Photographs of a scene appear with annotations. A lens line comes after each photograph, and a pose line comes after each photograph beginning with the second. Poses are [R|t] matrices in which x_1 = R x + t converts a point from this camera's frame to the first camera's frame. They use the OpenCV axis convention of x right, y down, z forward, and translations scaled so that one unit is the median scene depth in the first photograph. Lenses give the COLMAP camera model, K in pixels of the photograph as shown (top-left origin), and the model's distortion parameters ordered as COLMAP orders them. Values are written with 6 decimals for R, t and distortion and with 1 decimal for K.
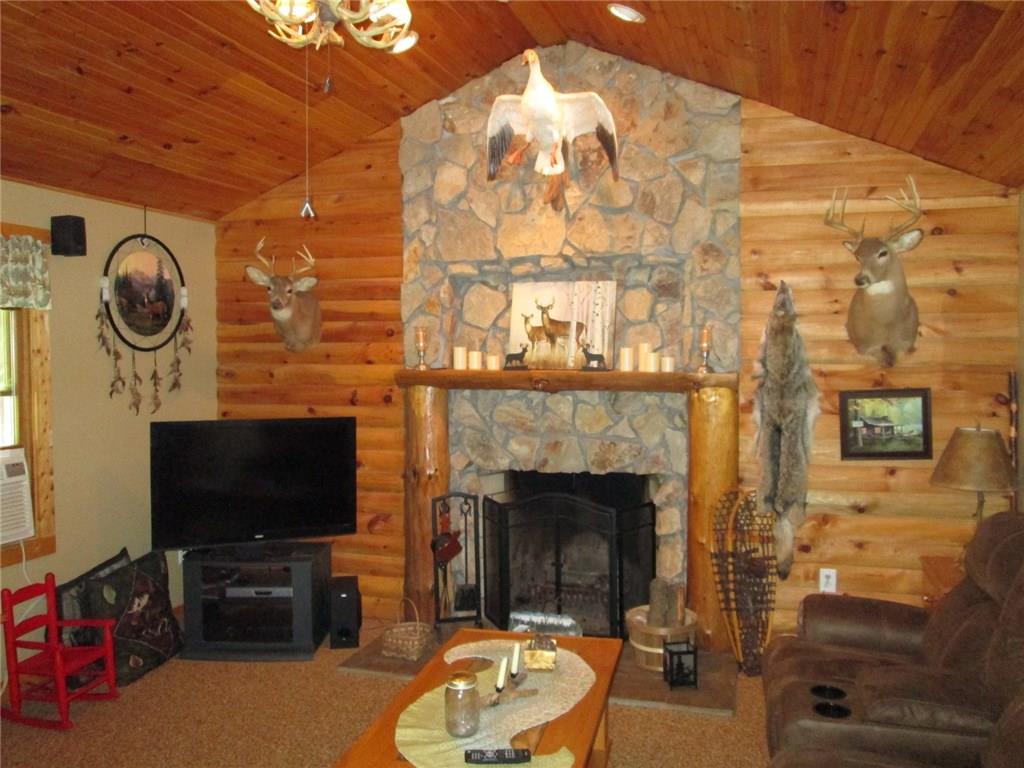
lens RADIAL K [[849.9, 0, 512.0], [0, 849.9, 384.0], [0, 0, 1]] dist [-0.032141, -0.002529]
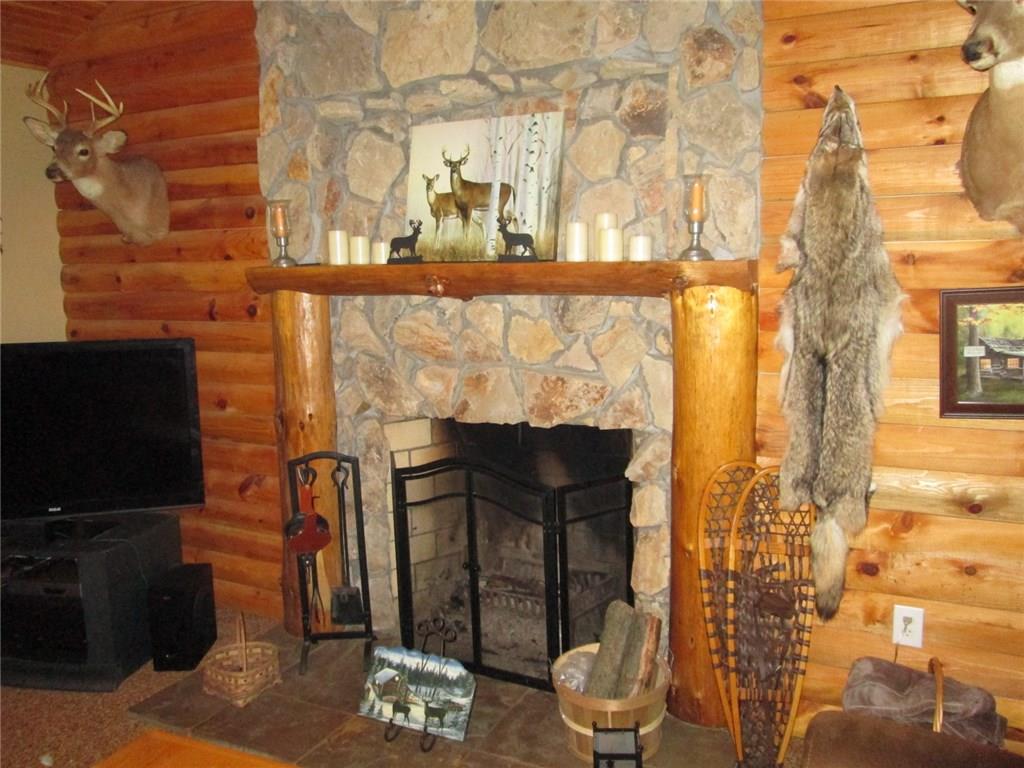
lens RADIAL K [[849.9, 0, 512.0], [0, 849.9, 384.0], [0, 0, 1]] dist [-0.032141, -0.002529]
pose [[0.985486, 0.006378, -0.169637, 0.193602], [0.011569, 0.994447, 0.104599, 0.007805], [0.169362, -0.105043, 0.979940, 0.390968]]
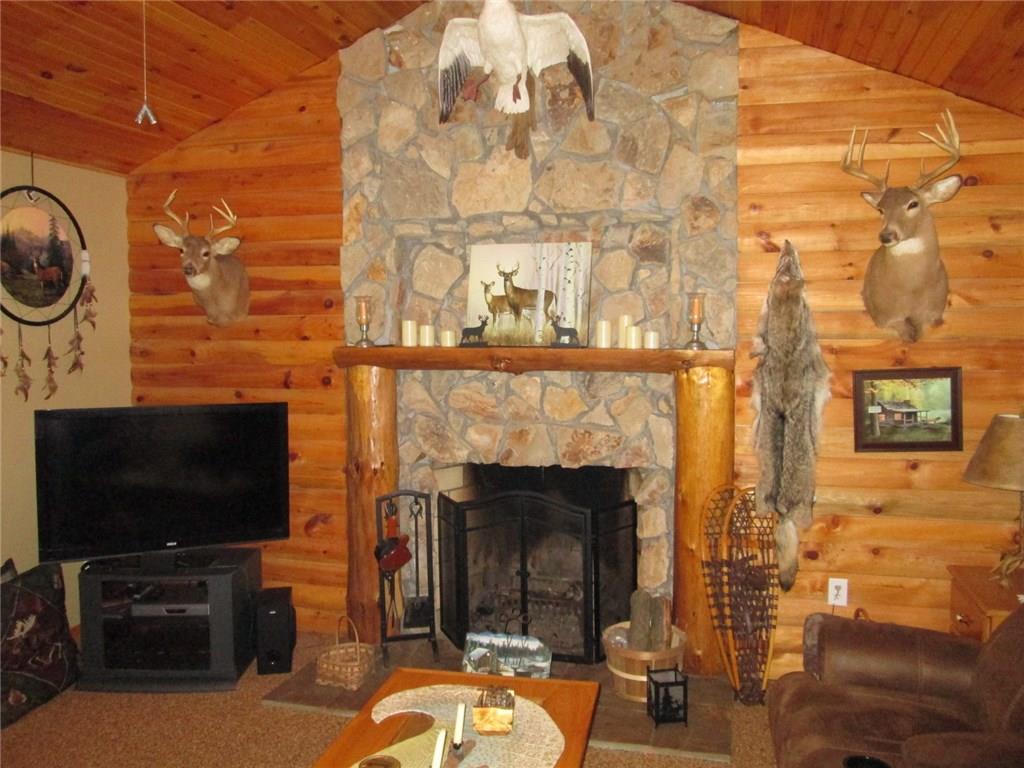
lens RADIAL K [[849.9, 0, 512.0], [0, 849.9, 384.0], [0, 0, 1]] dist [-0.032141, -0.002529]
pose [[0.999598, -0.003017, 0.028194, 0.018904], [0.002296, 0.999670, 0.025594, -0.000945], [-0.028262, -0.025519, 0.999275, 0.149030]]
